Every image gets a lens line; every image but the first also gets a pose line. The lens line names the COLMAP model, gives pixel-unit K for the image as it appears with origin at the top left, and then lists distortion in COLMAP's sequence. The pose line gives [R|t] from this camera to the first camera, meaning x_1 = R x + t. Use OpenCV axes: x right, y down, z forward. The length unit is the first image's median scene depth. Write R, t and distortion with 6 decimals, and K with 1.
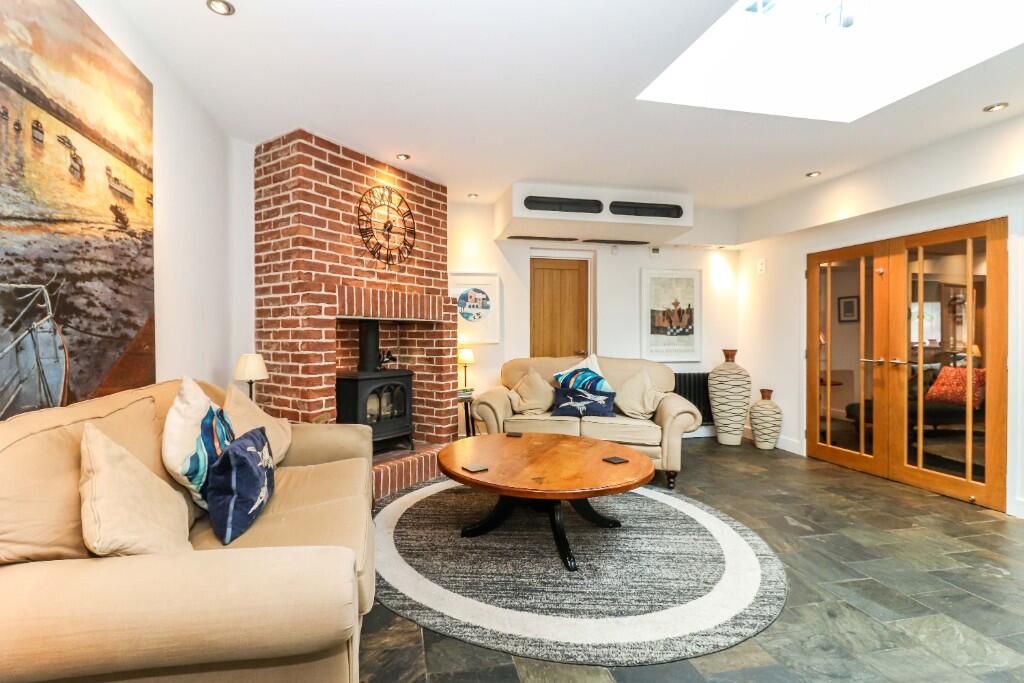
lens RADIAL K [[475.5, 0, 484.2], [0, 475.5, 334.1], [0, 0, 1]] dist [0.015255, -0.010738]
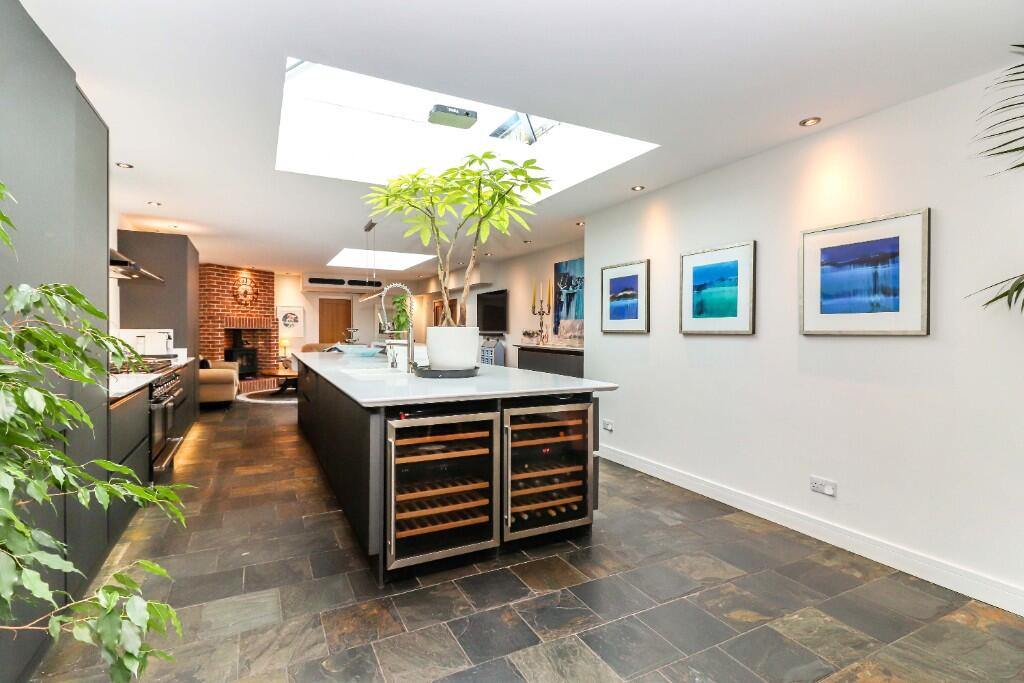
lens RADIAL K [[475.5, 0, 520.6], [0, 475.5, 337.5], [0, 0, 1]] dist [0.015255, -0.010738]
pose [[0.955730, 0.003333, 0.294226, 0.499670], [-0.008407, 0.999837, 0.015984, -0.036400], [-0.294124, -0.017750, 0.955602, -2.074036]]
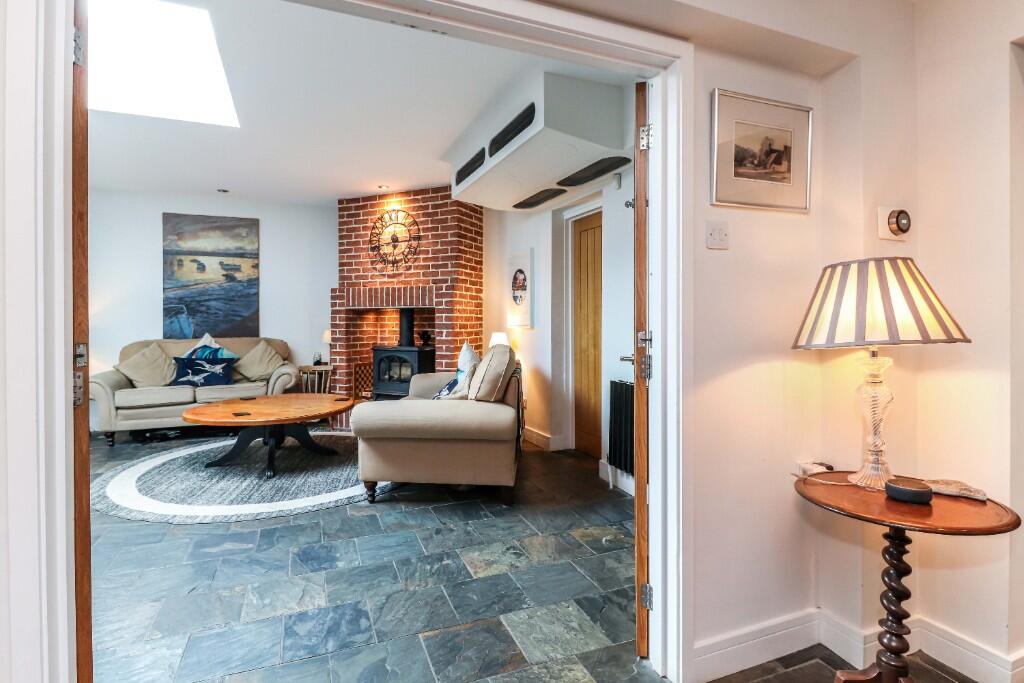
lens RADIAL K [[502.7, 0, 508.9], [0, 502.7, 324.9], [0, 0, 1]] dist [-0.000472, -0.001494]
pose [[0.200802, 0.006258, -0.979612, 1.346131], [0.000973, 0.999978, 0.006588, 0.009690], [0.979631, -0.002276, 0.200791, 1.100275]]
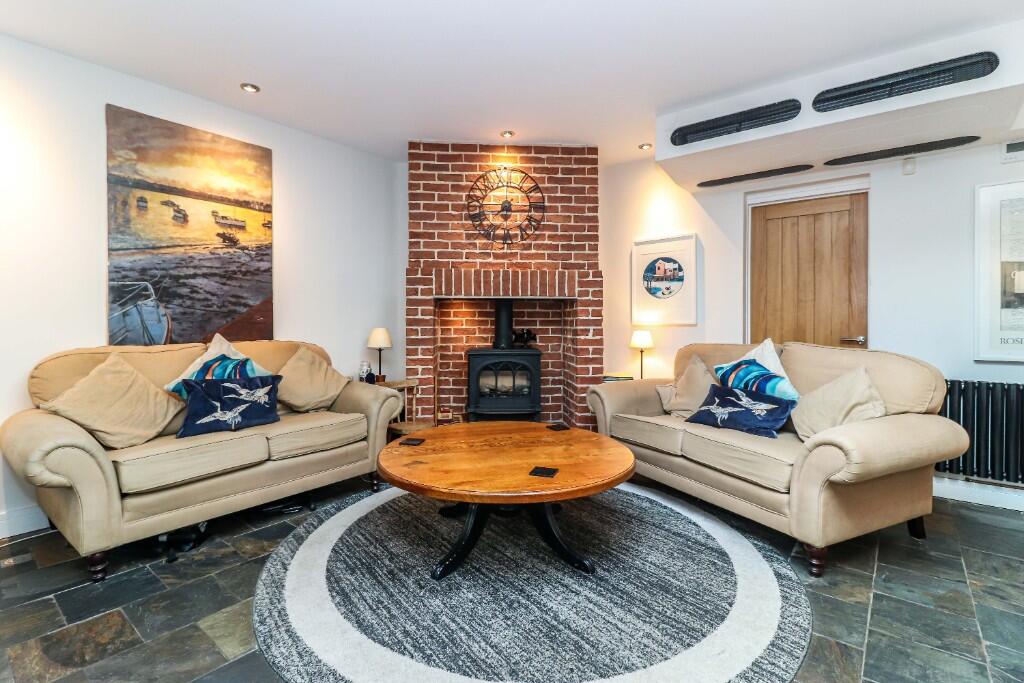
lens RADIAL K [[475.5, 0, 501.6], [0, 475.5, 327.0], [0, 0, 1]] dist [0.015255, -0.010738]
pose [[0.639401, 0.004972, -0.768858, 0.612662], [-0.001085, 0.999984, 0.005565, 0.027150], [0.768873, -0.002724, 0.639396, 0.365064]]
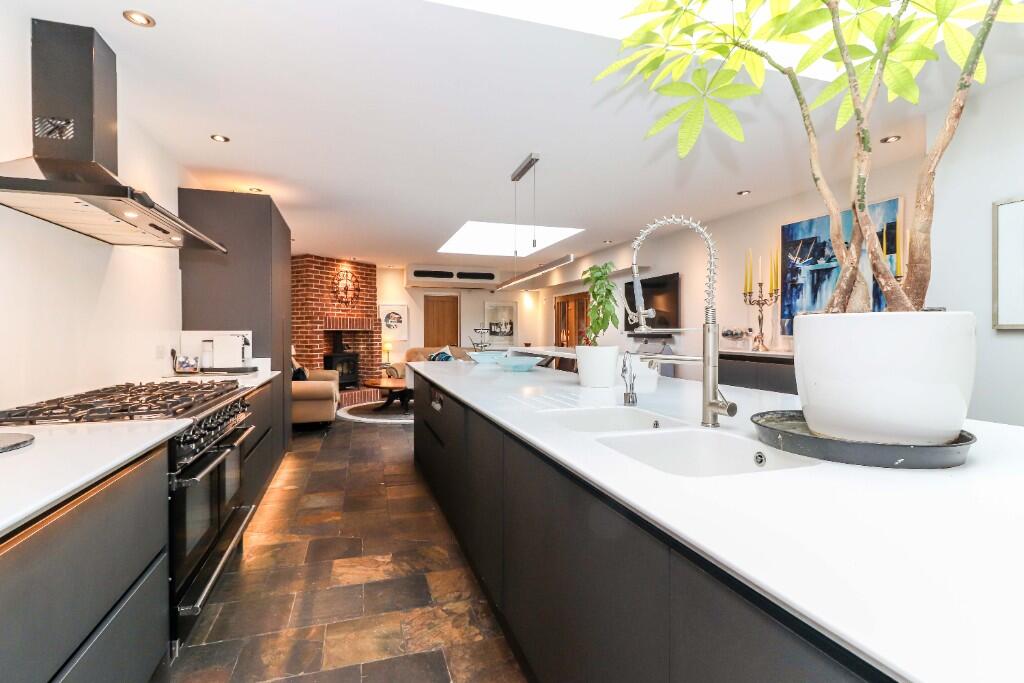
lens RADIAL K [[475.5, 0, 517.4], [0, 475.5, 335.7], [0, 0, 1]] dist [0.015255, -0.010738]
pose [[0.992365, -0.000162, 0.123333, 0.341533], [-0.001061, 0.999951, 0.009853, -0.028330], [-0.123328, -0.009908, 0.992316, -1.411171]]
